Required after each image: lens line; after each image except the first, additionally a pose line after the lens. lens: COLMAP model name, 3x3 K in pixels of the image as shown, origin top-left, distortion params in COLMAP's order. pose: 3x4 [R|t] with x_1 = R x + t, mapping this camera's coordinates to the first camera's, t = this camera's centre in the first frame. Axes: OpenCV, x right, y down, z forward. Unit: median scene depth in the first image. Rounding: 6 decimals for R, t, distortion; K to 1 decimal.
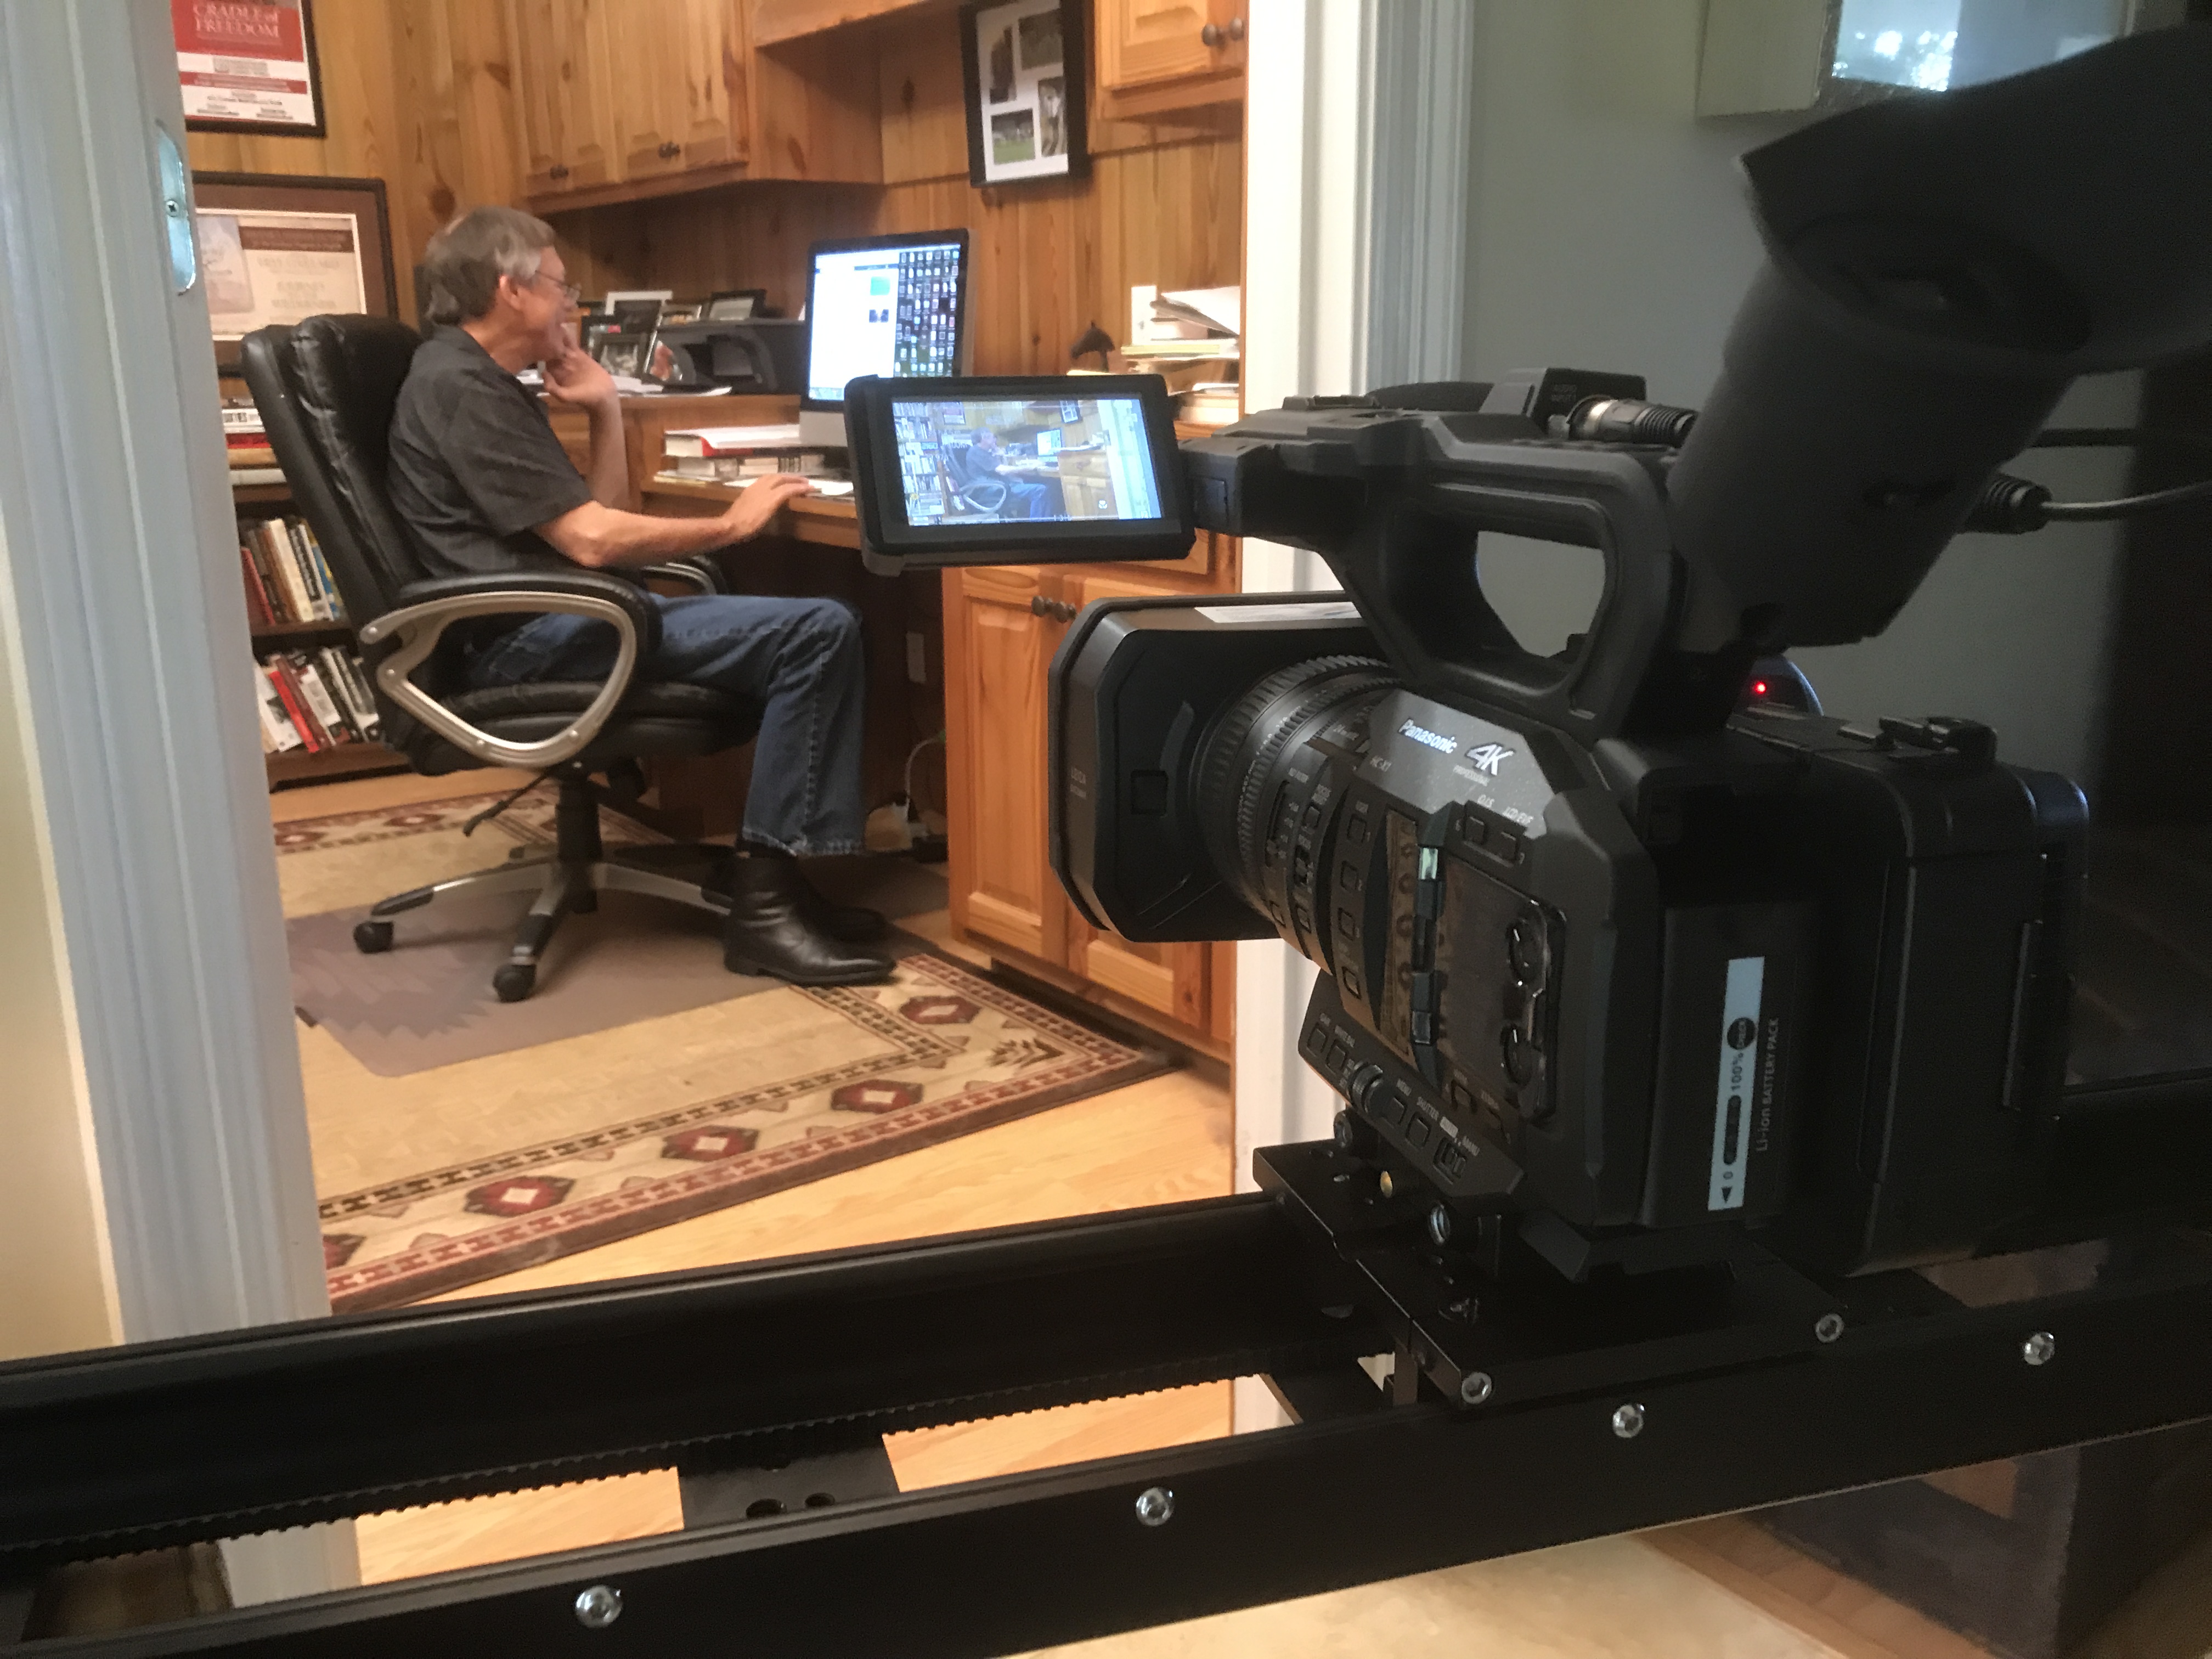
lens RADIAL K [[1815.8, 0, 1108.3], [0, 1815.8, 831.6], [0, 0, 1]] dist [-0.000877, -0.007140]
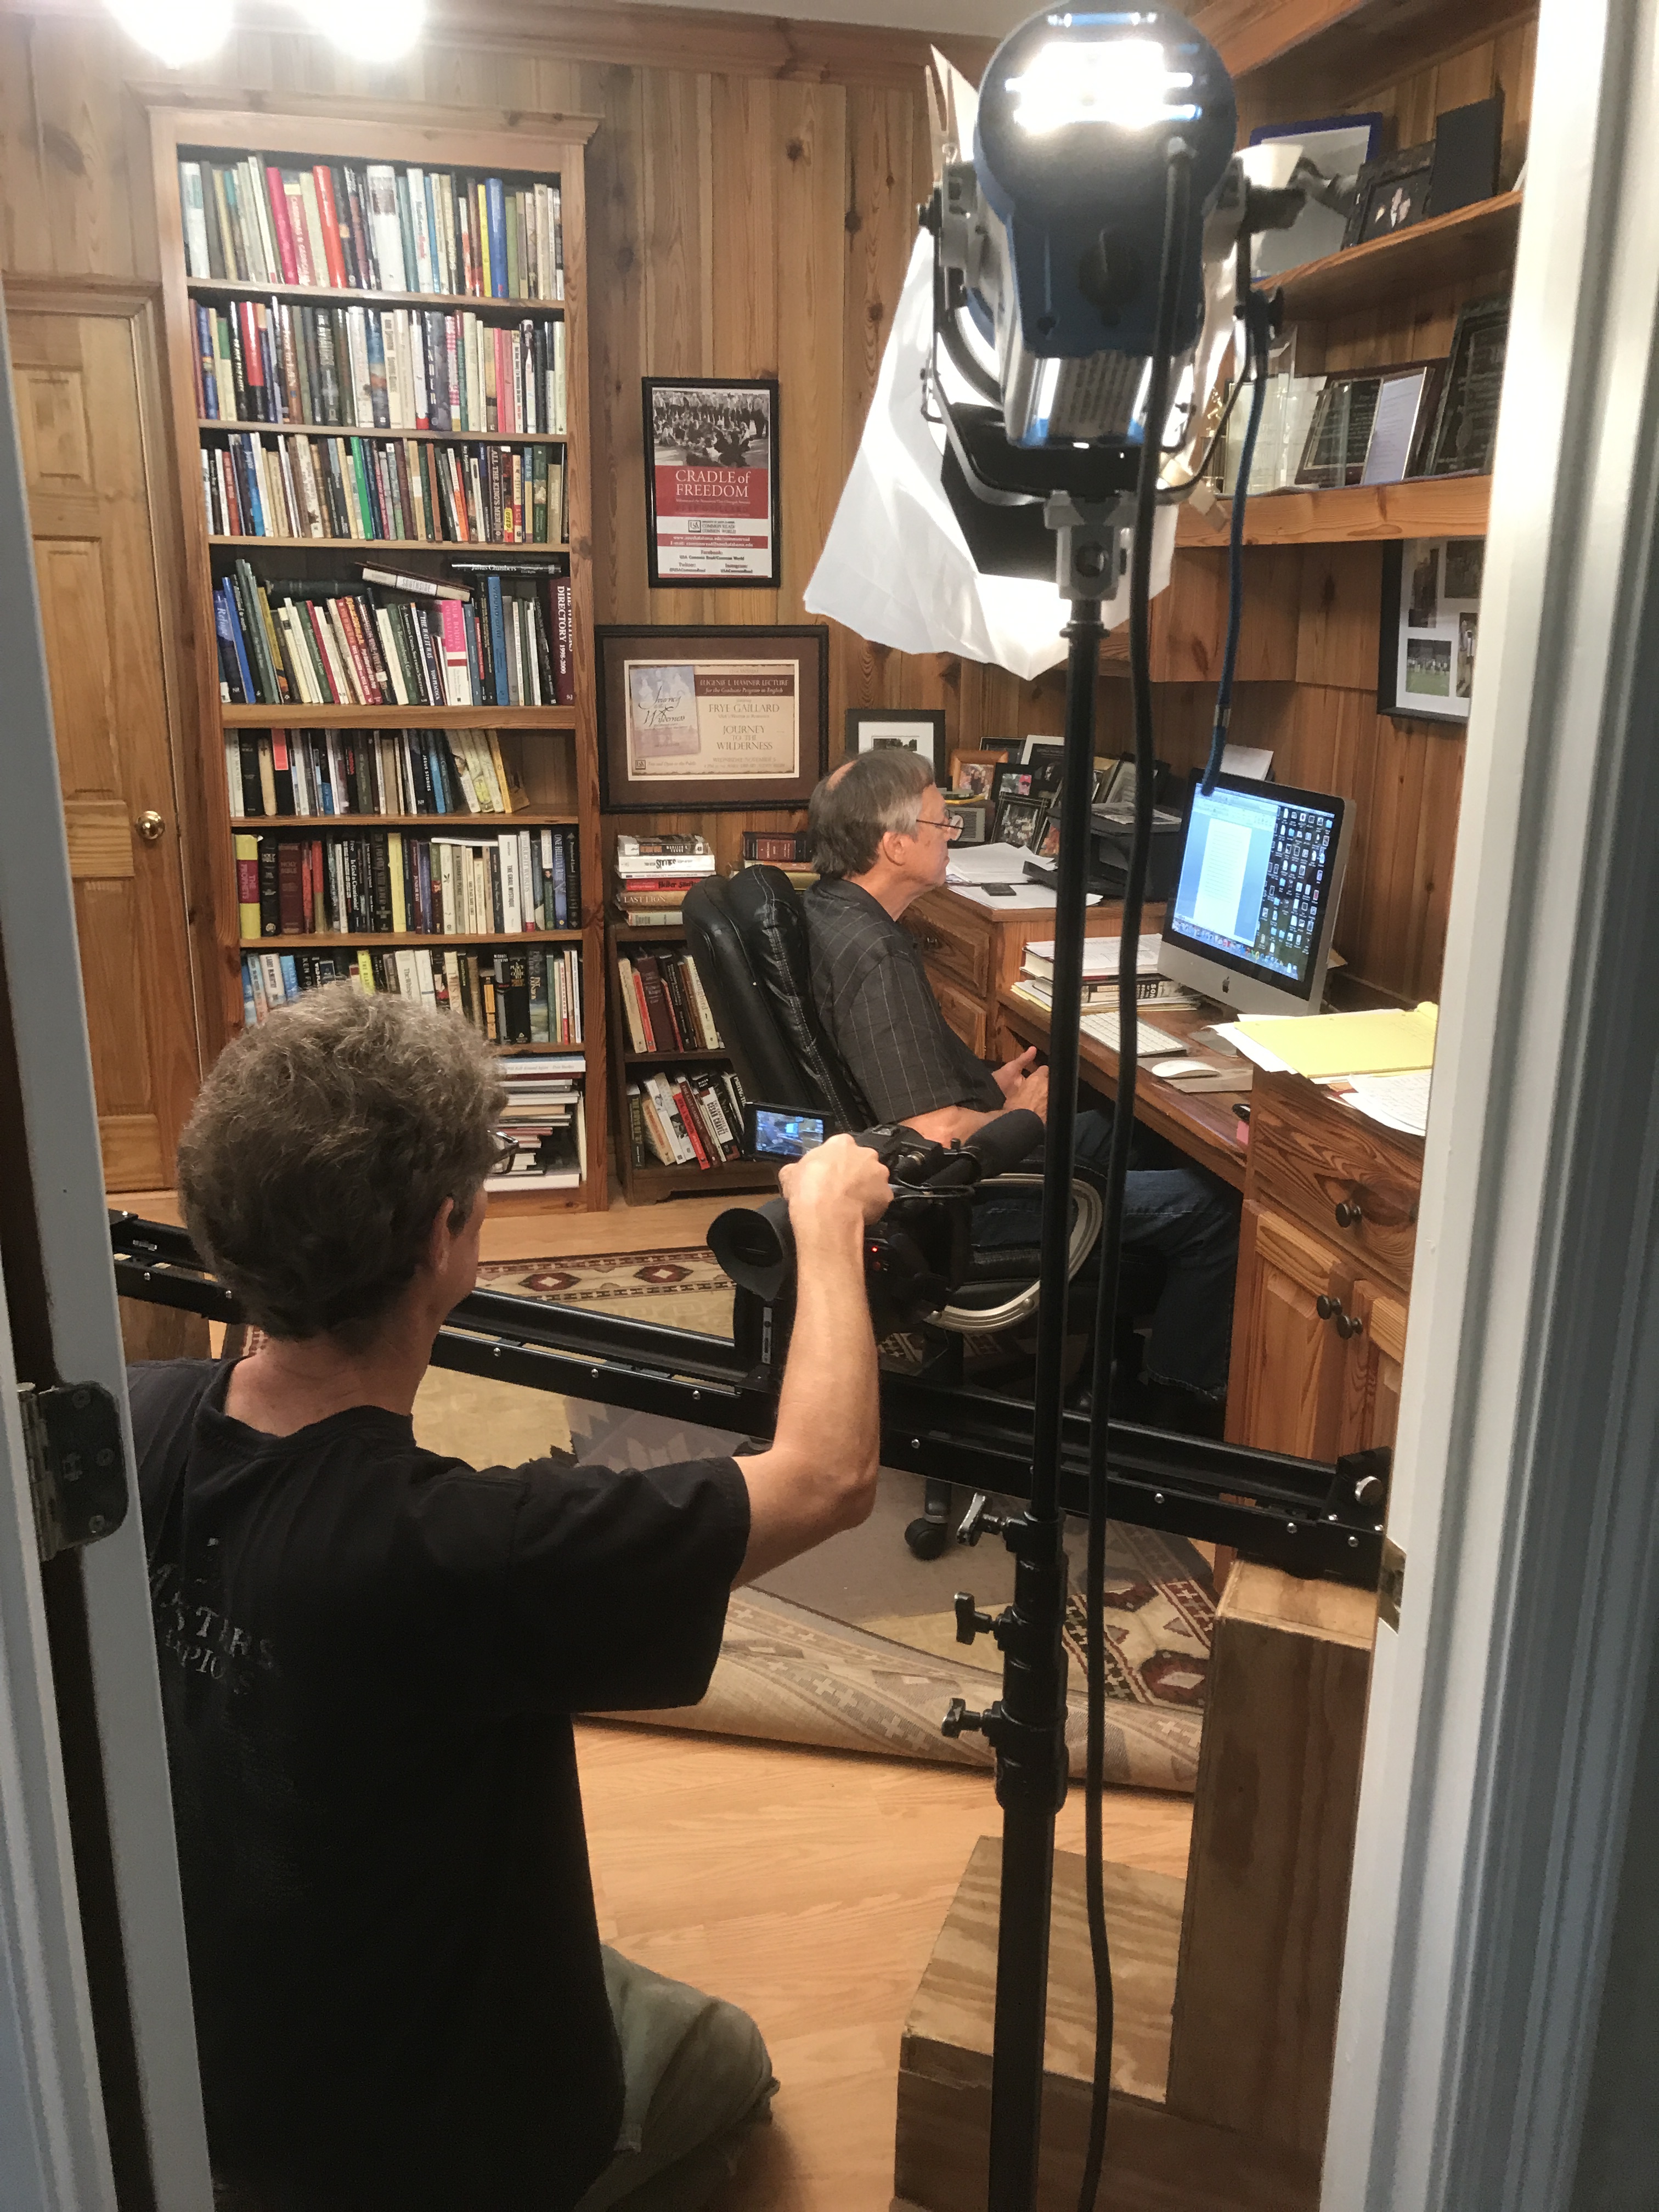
lens RADIAL K [[1815.8, 0, 835.4], [0, 1815.8, 1110.0], [0, 0, 1]] dist [-0.000877, -0.007140]
pose [[0.910163, 0.125642, -0.394738, 0.059930], [-0.114742, 0.992075, 0.051206, -0.171926], [0.398043, -0.001313, 0.917366, 0.061915]]
